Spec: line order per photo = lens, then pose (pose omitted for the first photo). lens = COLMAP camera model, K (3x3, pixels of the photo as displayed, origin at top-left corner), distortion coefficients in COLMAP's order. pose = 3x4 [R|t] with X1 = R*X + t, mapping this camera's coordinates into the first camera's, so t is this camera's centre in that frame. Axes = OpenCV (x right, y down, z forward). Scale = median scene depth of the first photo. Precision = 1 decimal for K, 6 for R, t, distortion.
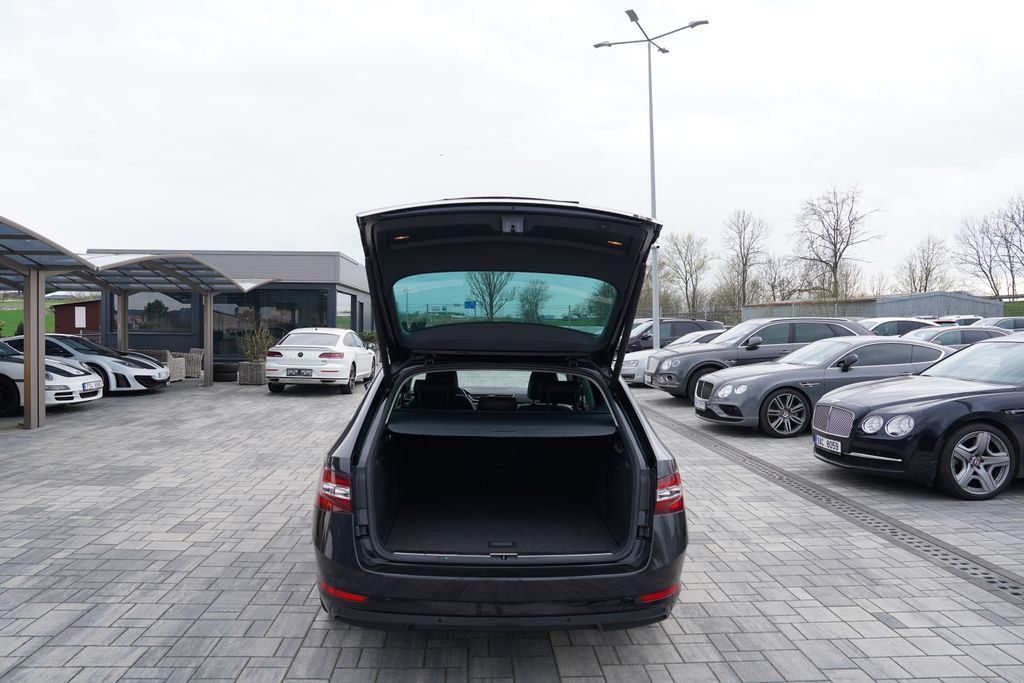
lens RADIAL K [[702.1, 0, 511.3], [0, 702.1, 326.4], [0, 0, 1]] dist [-0.111456, 0.075878]
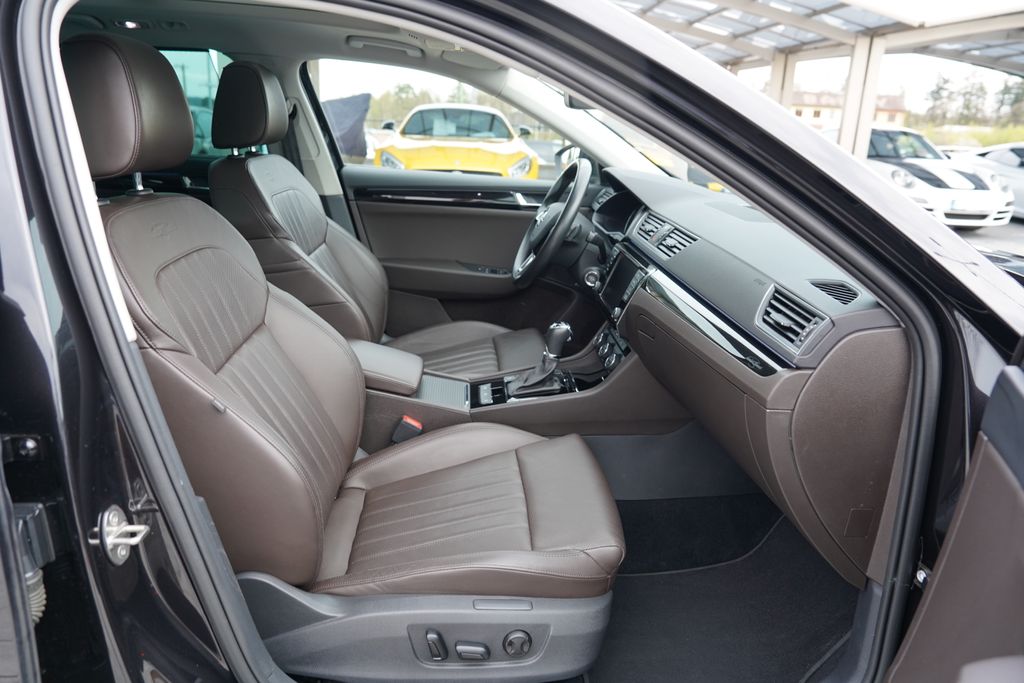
lens RADIAL K [[702.1, 0, 511.3], [0, 702.1, 326.4], [0, 0, 1]] dist [-0.111456, 0.075878]
pose [[0.006023, 0.271817, -0.962330, 0.121526], [-0.039687, 0.961654, 0.271378, 0.036710], [0.999194, 0.036558, 0.016579, 0.520692]]
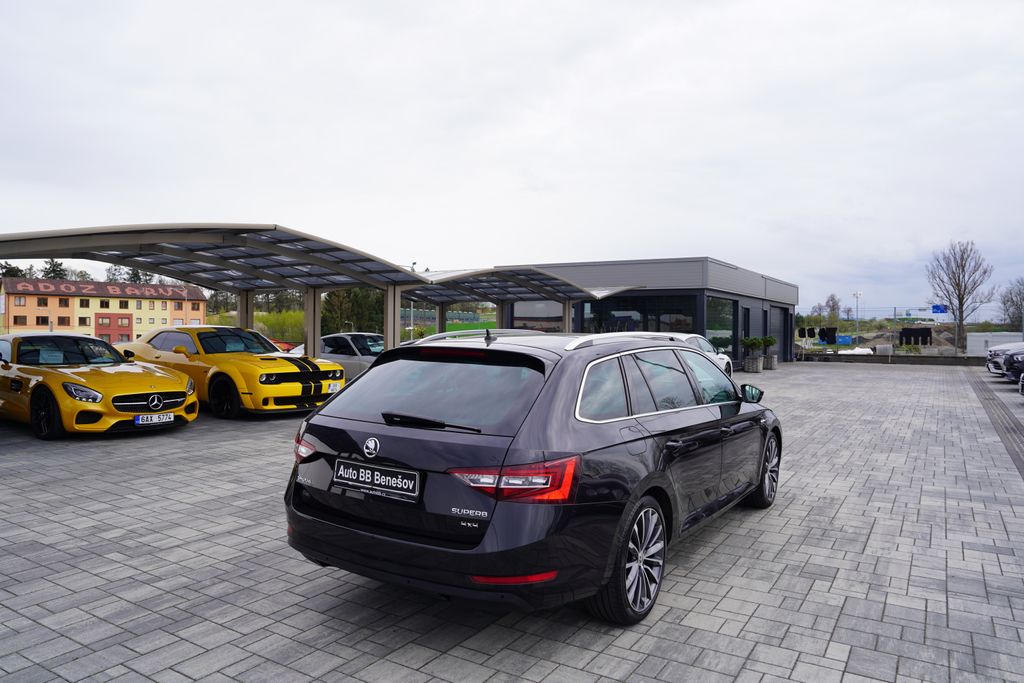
lens RADIAL K [[709.6, 0, 511.6], [0, 709.6, 326.1], [0, 0, 1]] dist [-0.106857, 0.072614]
pose [[0.814022, -0.007130, -0.580791, 0.219840], [0.000250, 0.999929, -0.011925, 0.007985], [0.580834, 0.009562, 0.813966, 0.046317]]
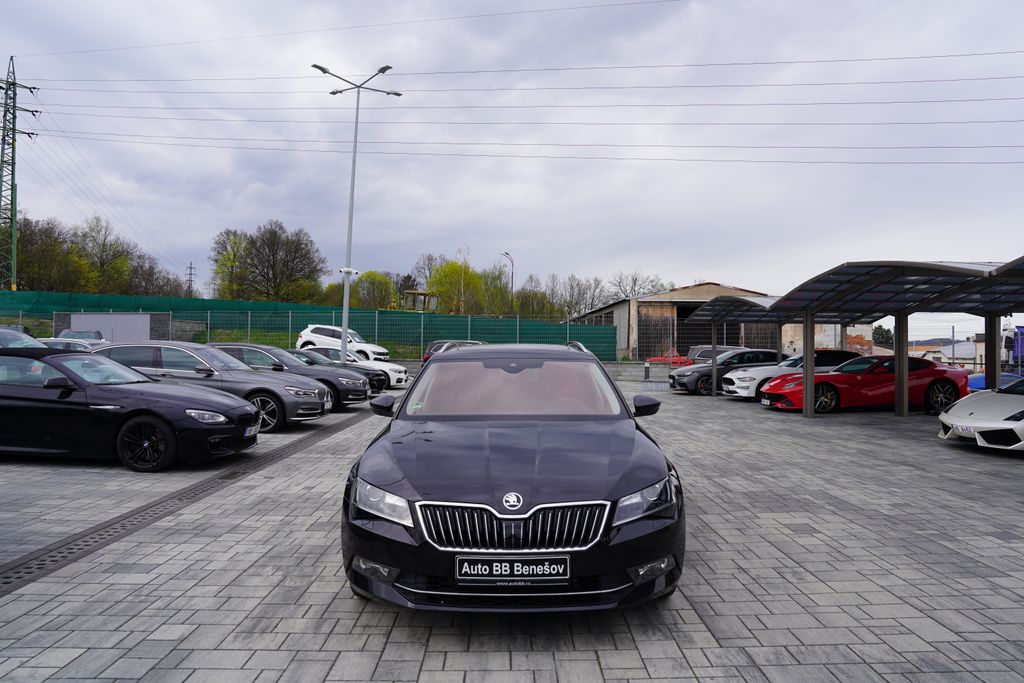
lens RADIAL K [[698.2, 0, 511.6], [0, 698.2, 327.3], [0, 0, 1]] dist [-0.106012, 0.075676]
pose [[-0.998366, -0.013205, 0.055591, -0.040020], [-0.015115, 0.999305, -0.034077, 0.012723], [-0.055102, -0.034862, -0.997872, 1.001162]]
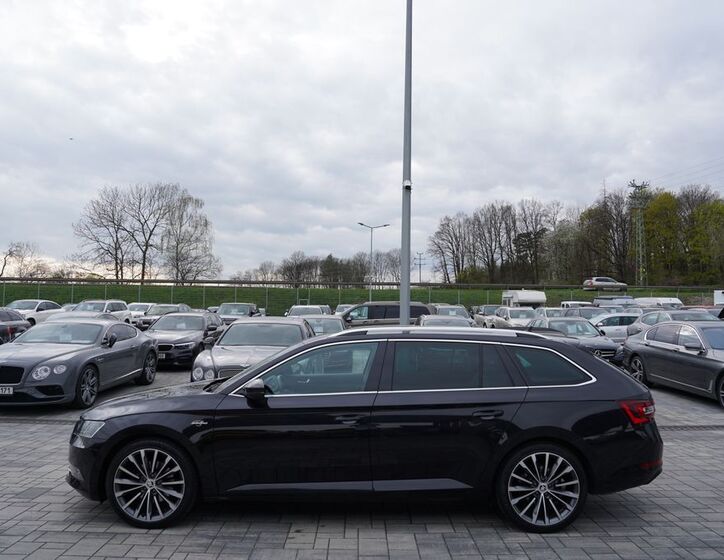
lens RADIAL K [[570.8, 0, 367.7], [0, 570.8, 264.5], [0, 0, 1]] dist [-0.067399, 0.011941]
pose [[0.047883, 0.084766, 0.995250, -0.485106], [-0.012350, 0.996367, -0.084267, -0.003286], [-0.998777, -0.008257, 0.048756, 0.451657]]
